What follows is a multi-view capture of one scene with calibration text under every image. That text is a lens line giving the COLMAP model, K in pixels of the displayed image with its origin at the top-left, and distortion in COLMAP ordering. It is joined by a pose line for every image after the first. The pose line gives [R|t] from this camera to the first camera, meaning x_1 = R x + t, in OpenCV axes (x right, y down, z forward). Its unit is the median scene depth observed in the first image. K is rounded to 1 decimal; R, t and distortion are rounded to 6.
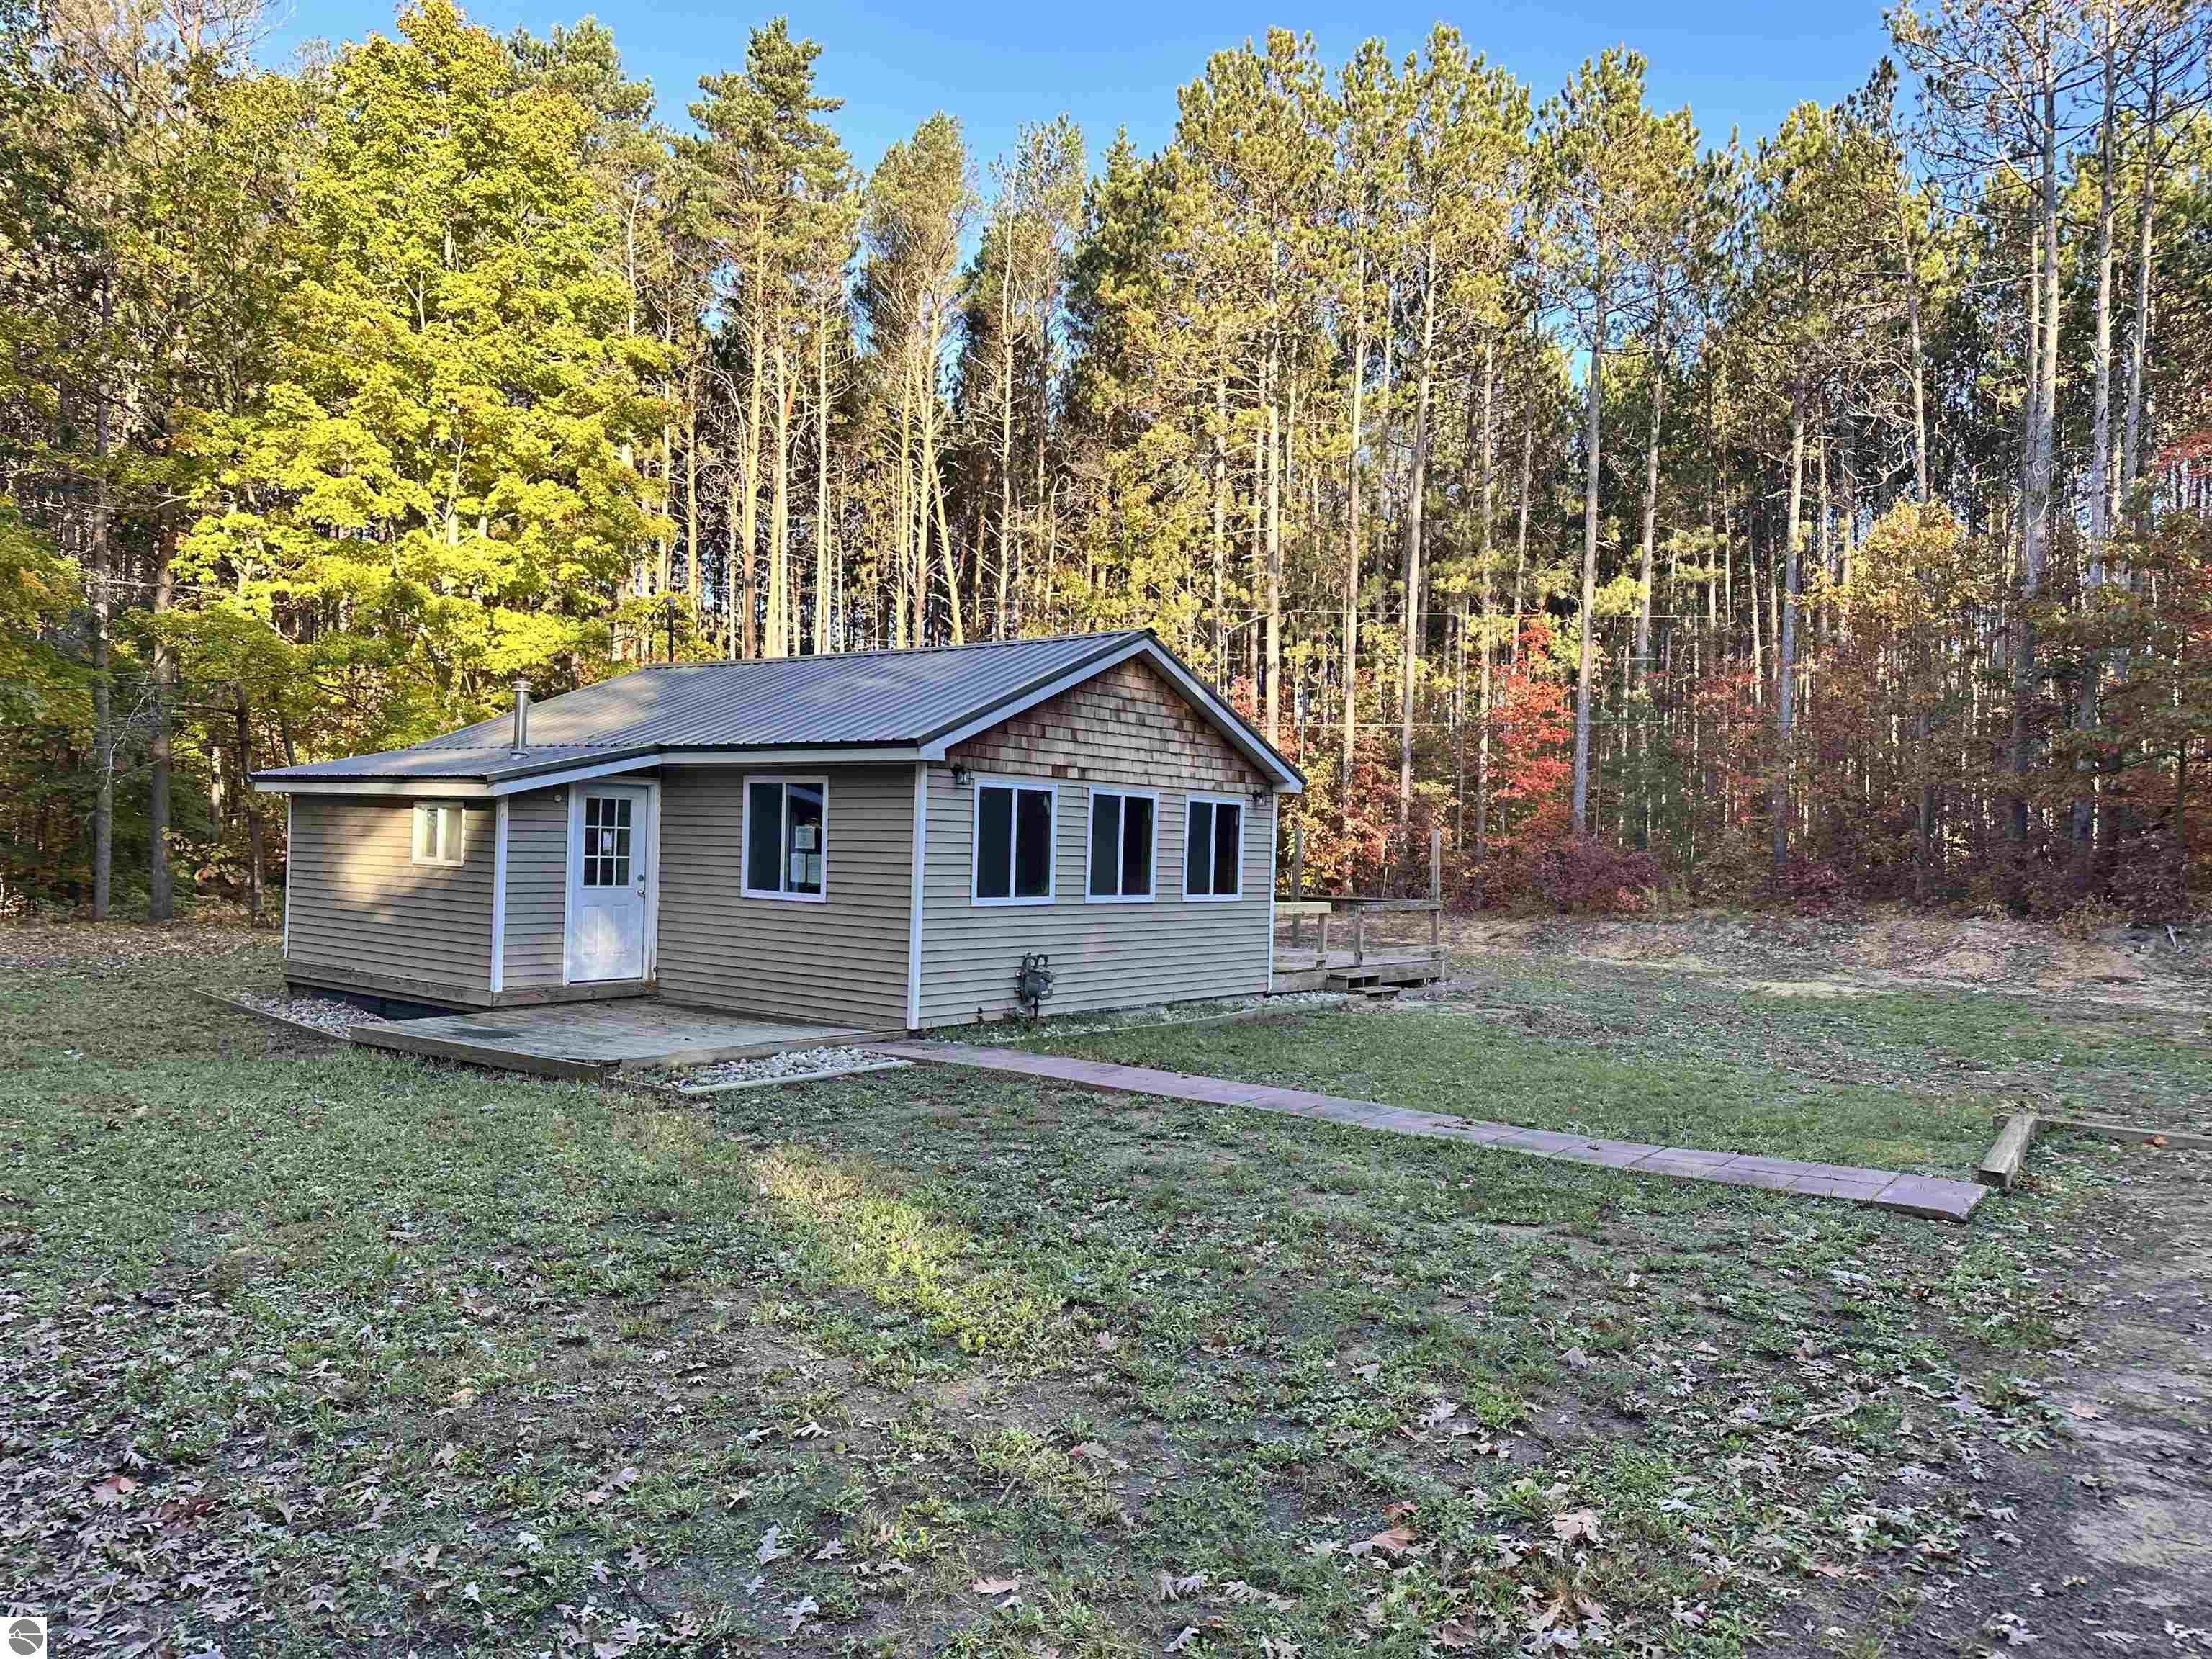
lens RADIAL K [[1612.6, 0, 1103.7], [0, 1612.6, 868.5], [0, 0, 1]] dist [0.076673, -0.002399]
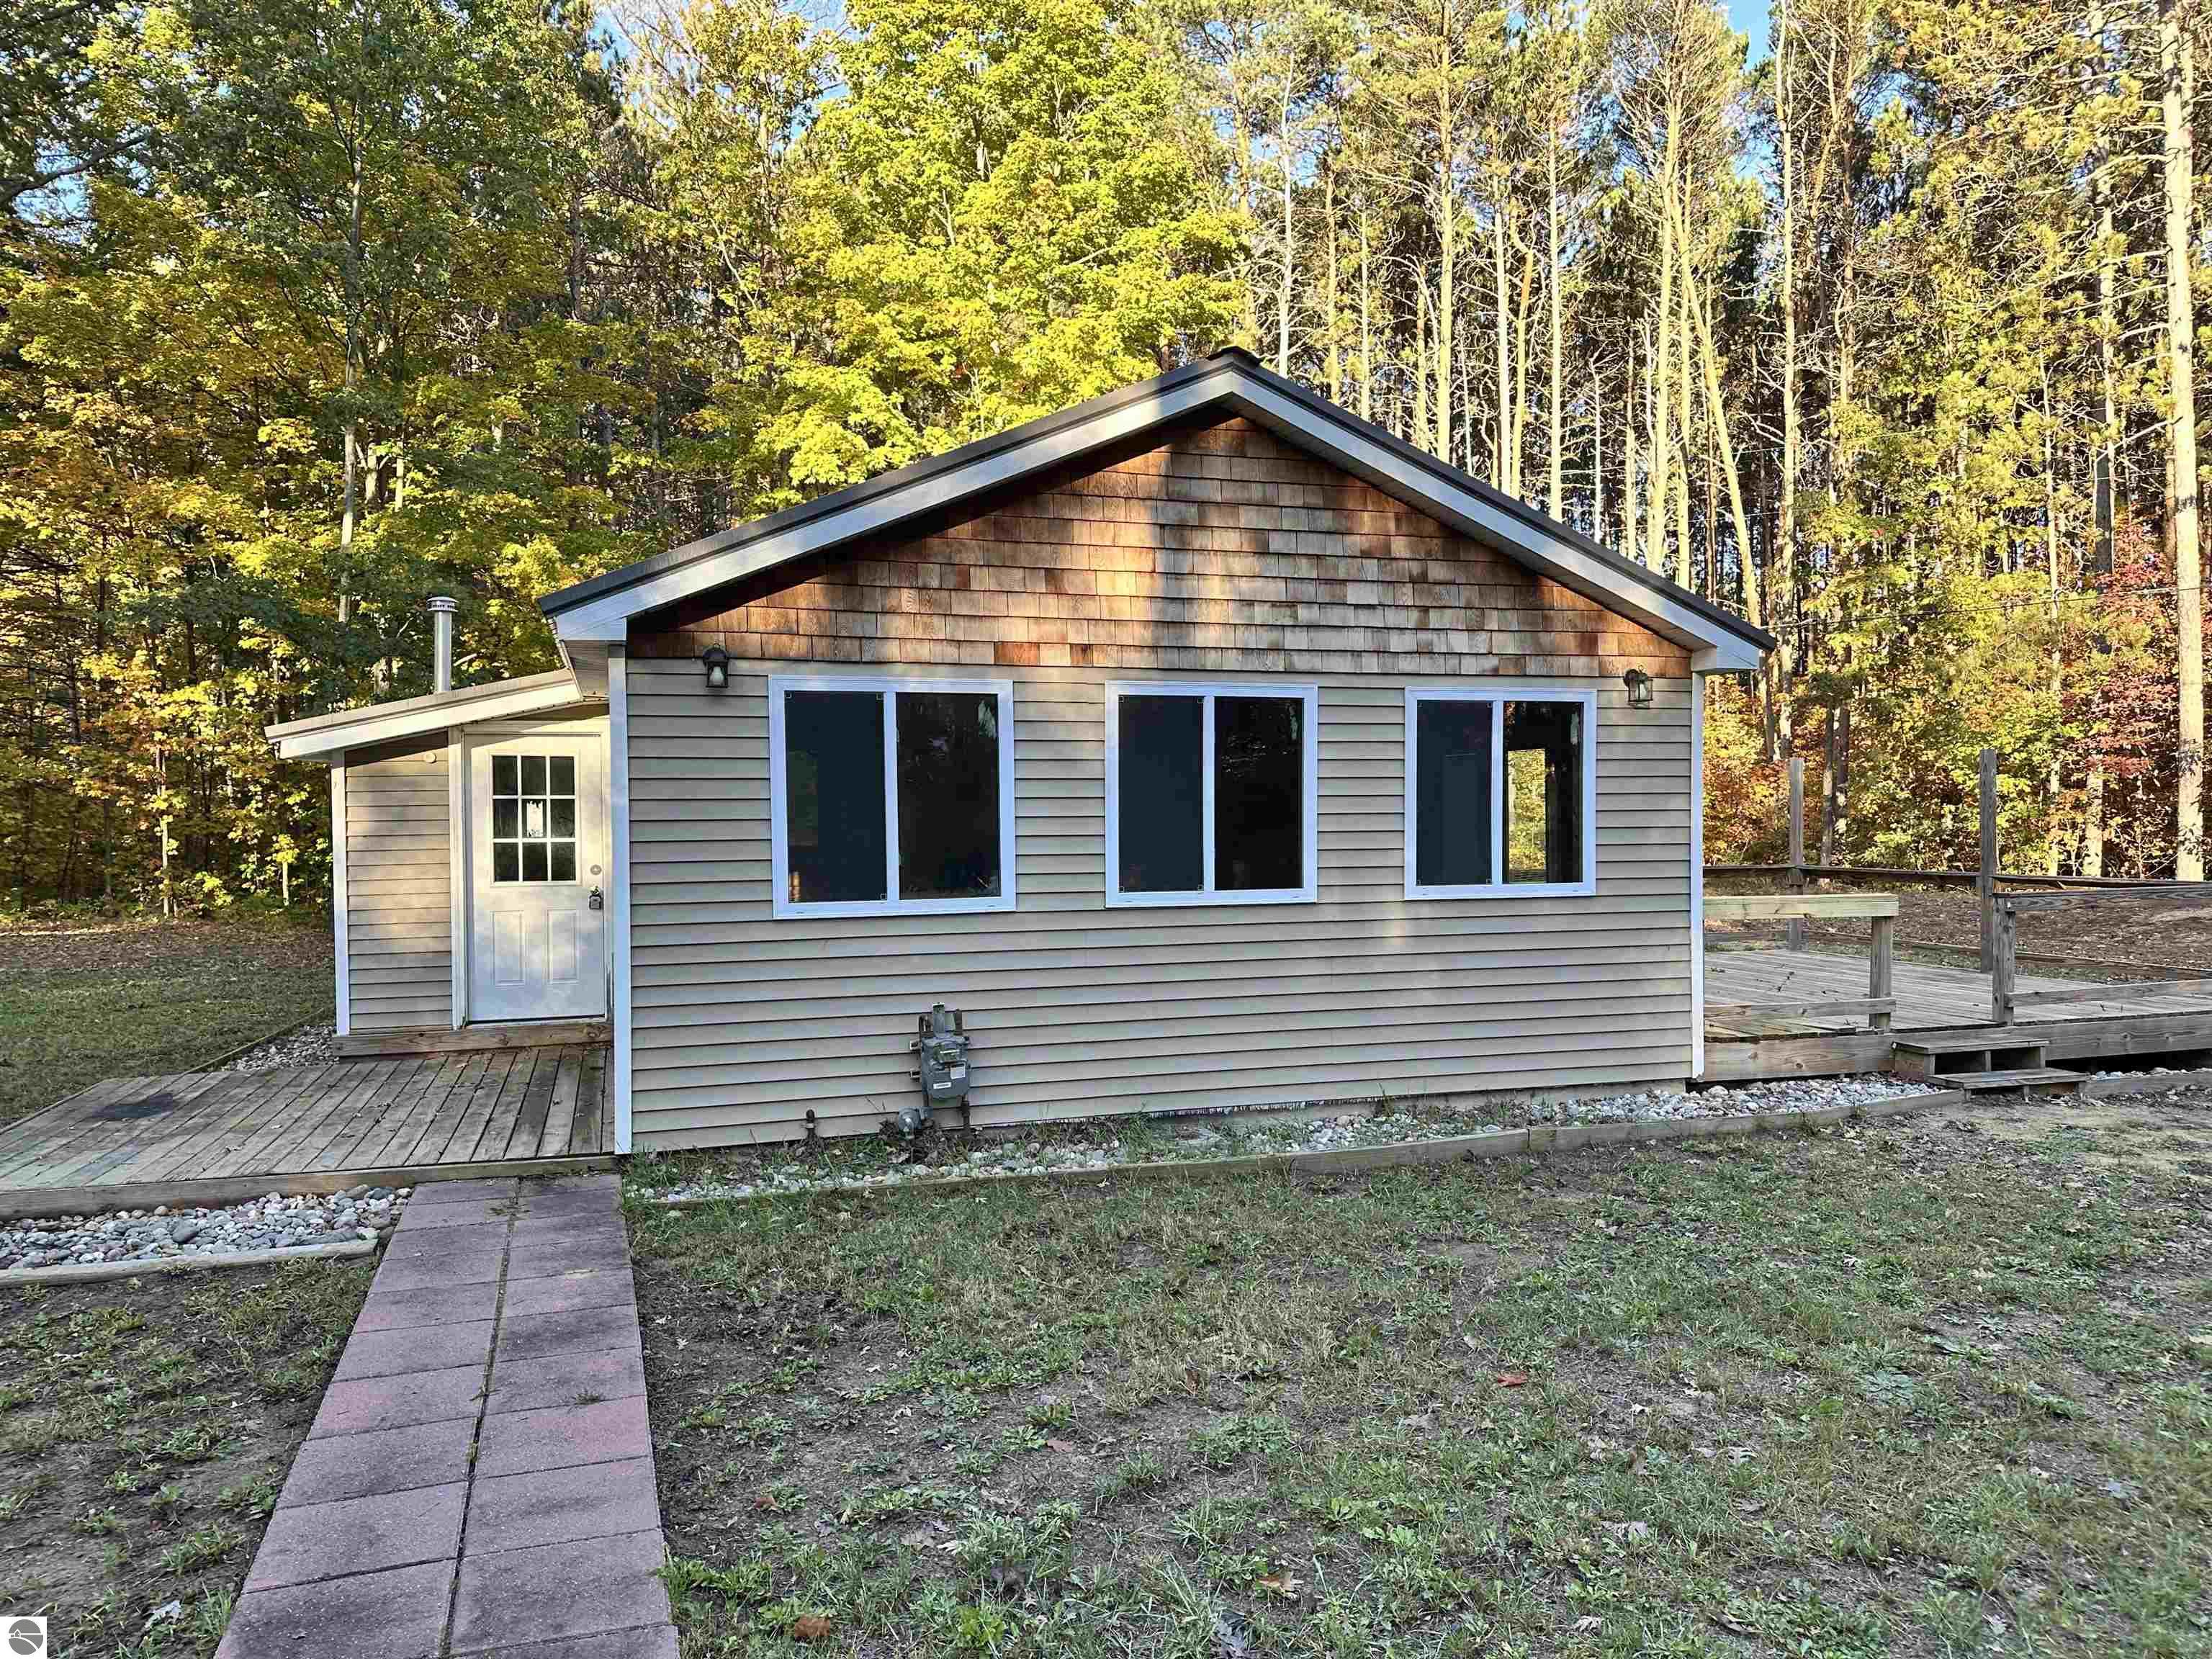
lens RADIAL K [[1612.6, 0, 1103.7], [0, 1612.6, 868.5], [0, 0, 1]] dist [0.076673, -0.002399]
pose [[0.821436, -0.012562, -0.570163, 0.279465], [0.023341, 0.999660, 0.011603, 0.002760], [0.569823, -0.022839, 0.821450, 0.571567]]
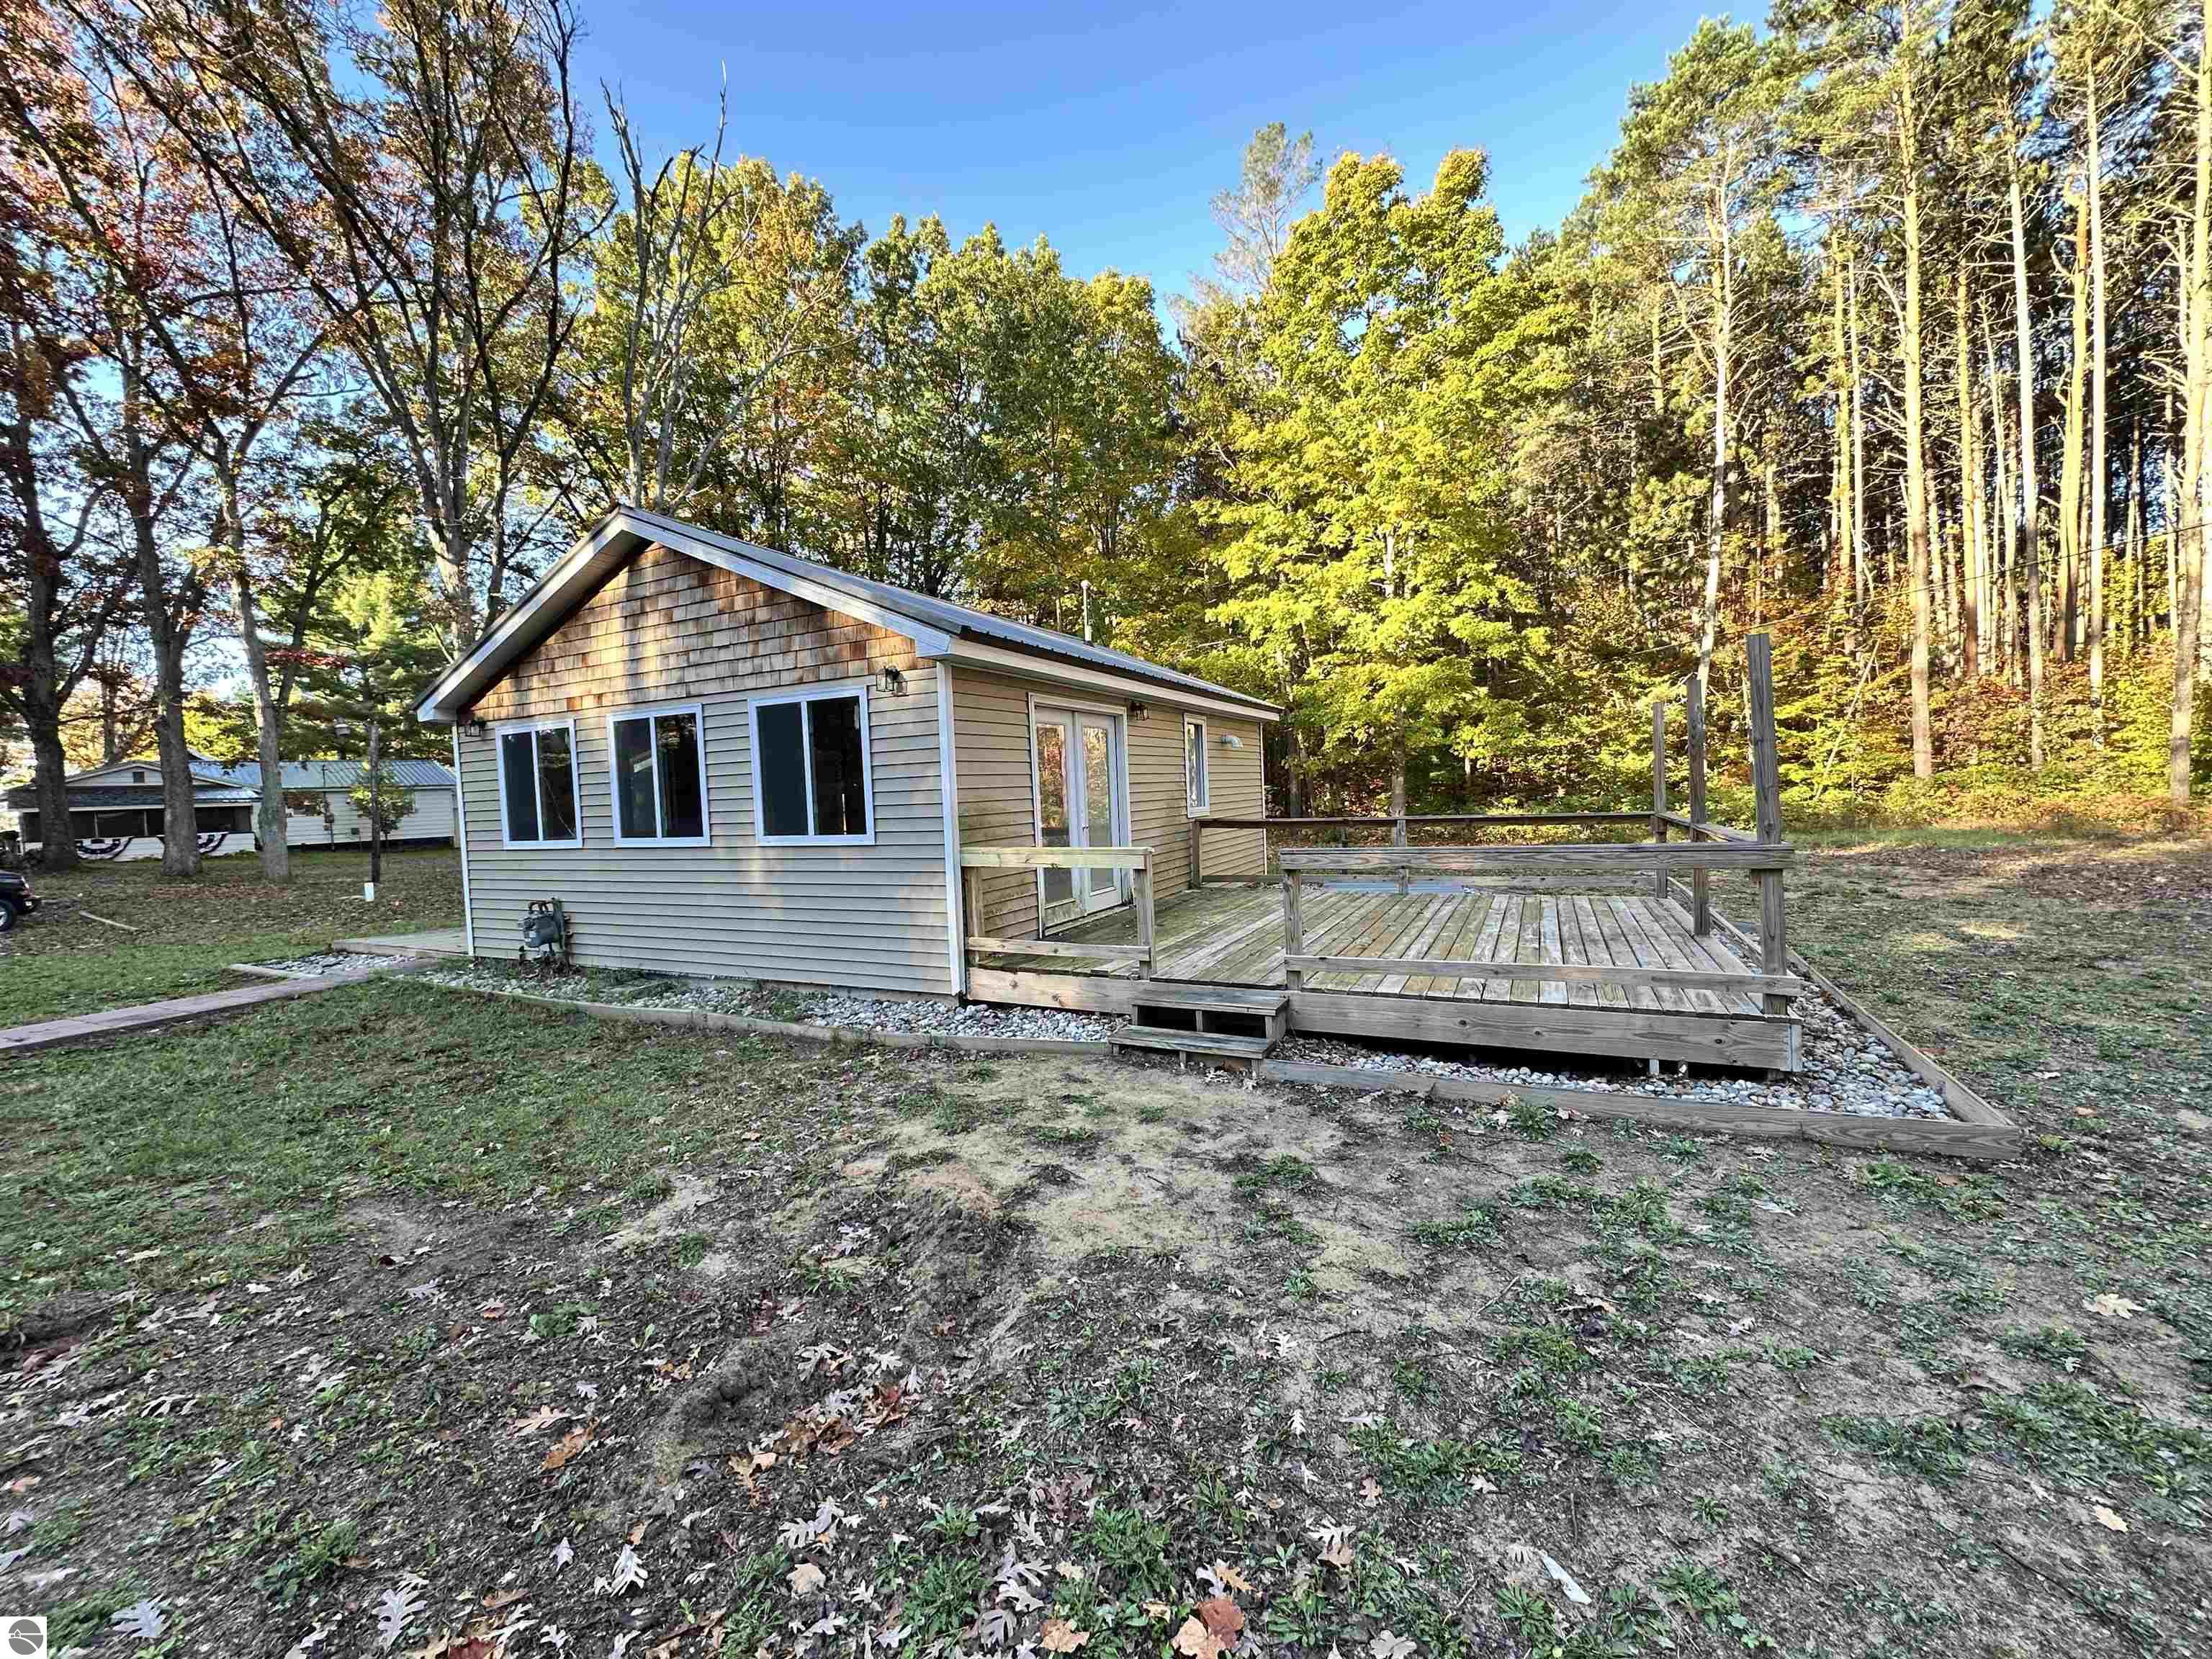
lens RADIAL K [[883.3, 0, 1106.1], [0, 883.3, 824.7], [0, 0, 1]] dist [-0.003885, -0.000331]
pose [[0.192522, 0.010259, -0.981239, 0.505603], [0.038796, 0.999084, 0.018058, 0.010505], [0.980525, -0.041544, 0.191948, 1.158550]]
